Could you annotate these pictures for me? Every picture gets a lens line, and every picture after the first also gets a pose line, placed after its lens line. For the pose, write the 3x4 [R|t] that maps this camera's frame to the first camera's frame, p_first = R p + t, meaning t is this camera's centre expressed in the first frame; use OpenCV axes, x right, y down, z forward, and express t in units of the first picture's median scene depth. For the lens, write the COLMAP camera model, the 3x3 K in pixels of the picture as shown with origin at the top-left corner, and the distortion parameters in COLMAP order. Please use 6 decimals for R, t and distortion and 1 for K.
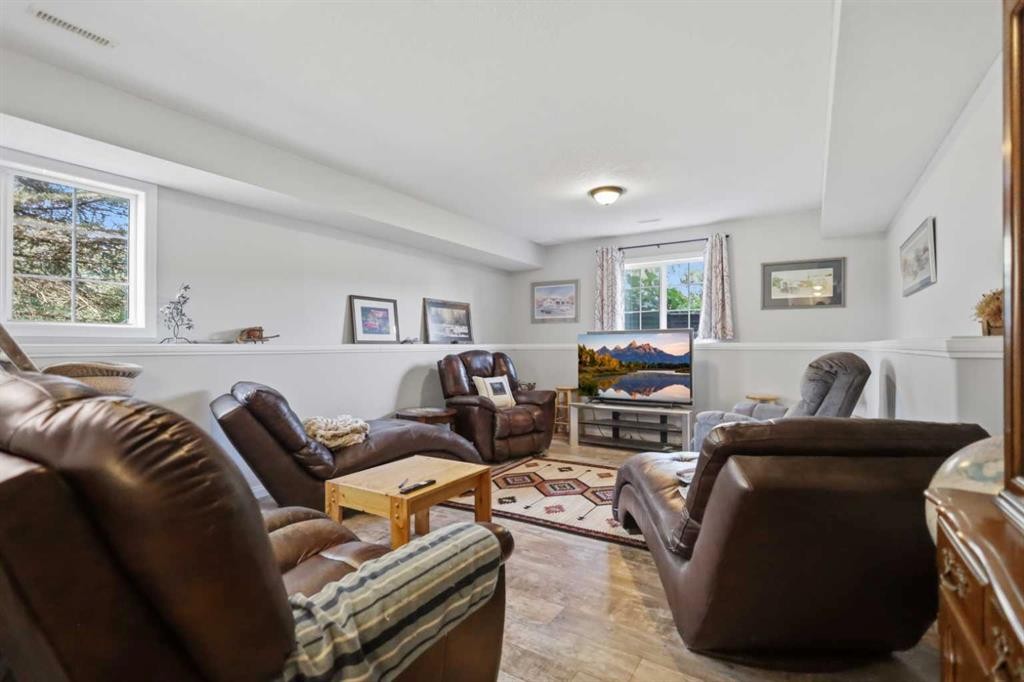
lens RADIAL K [[480.4, 0, 506.6], [0, 480.4, 336.9], [0, 0, 1]] dist [0.002600, 0.001213]
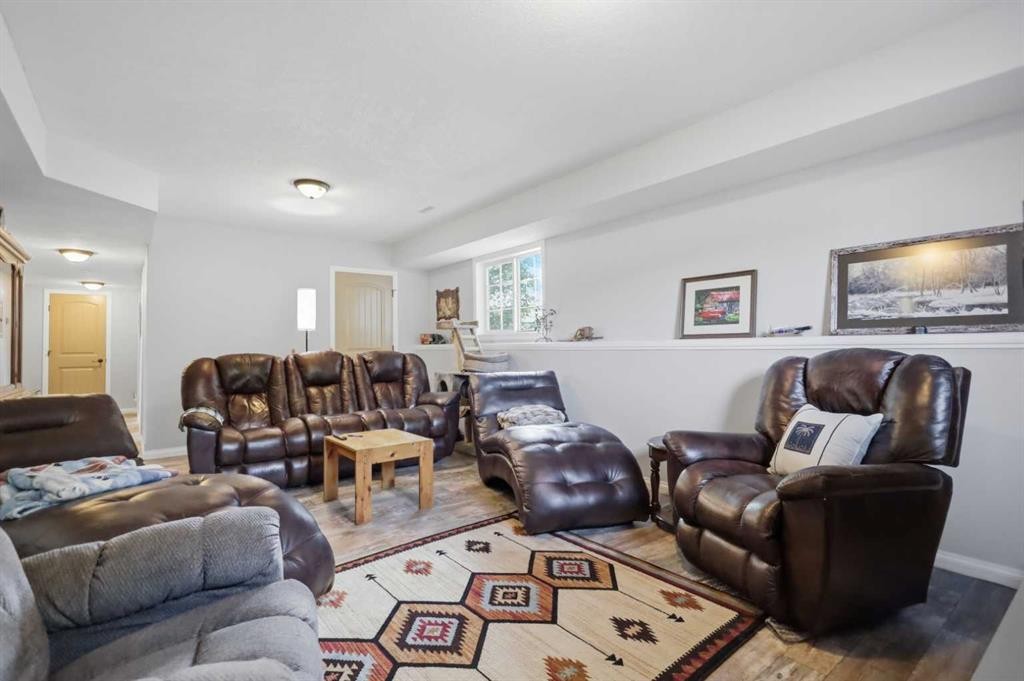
lens RADIAL K [[480.4, 0, 506.6], [0, 480.4, 336.4], [0, 0, 1]] dist [0.002600, 0.001213]
pose [[-0.329538, -0.002247, -0.944140, 0.538593], [0.037755, 0.999166, -0.015556, 0.011765], [0.943387, -0.040772, -0.329178, 0.984094]]
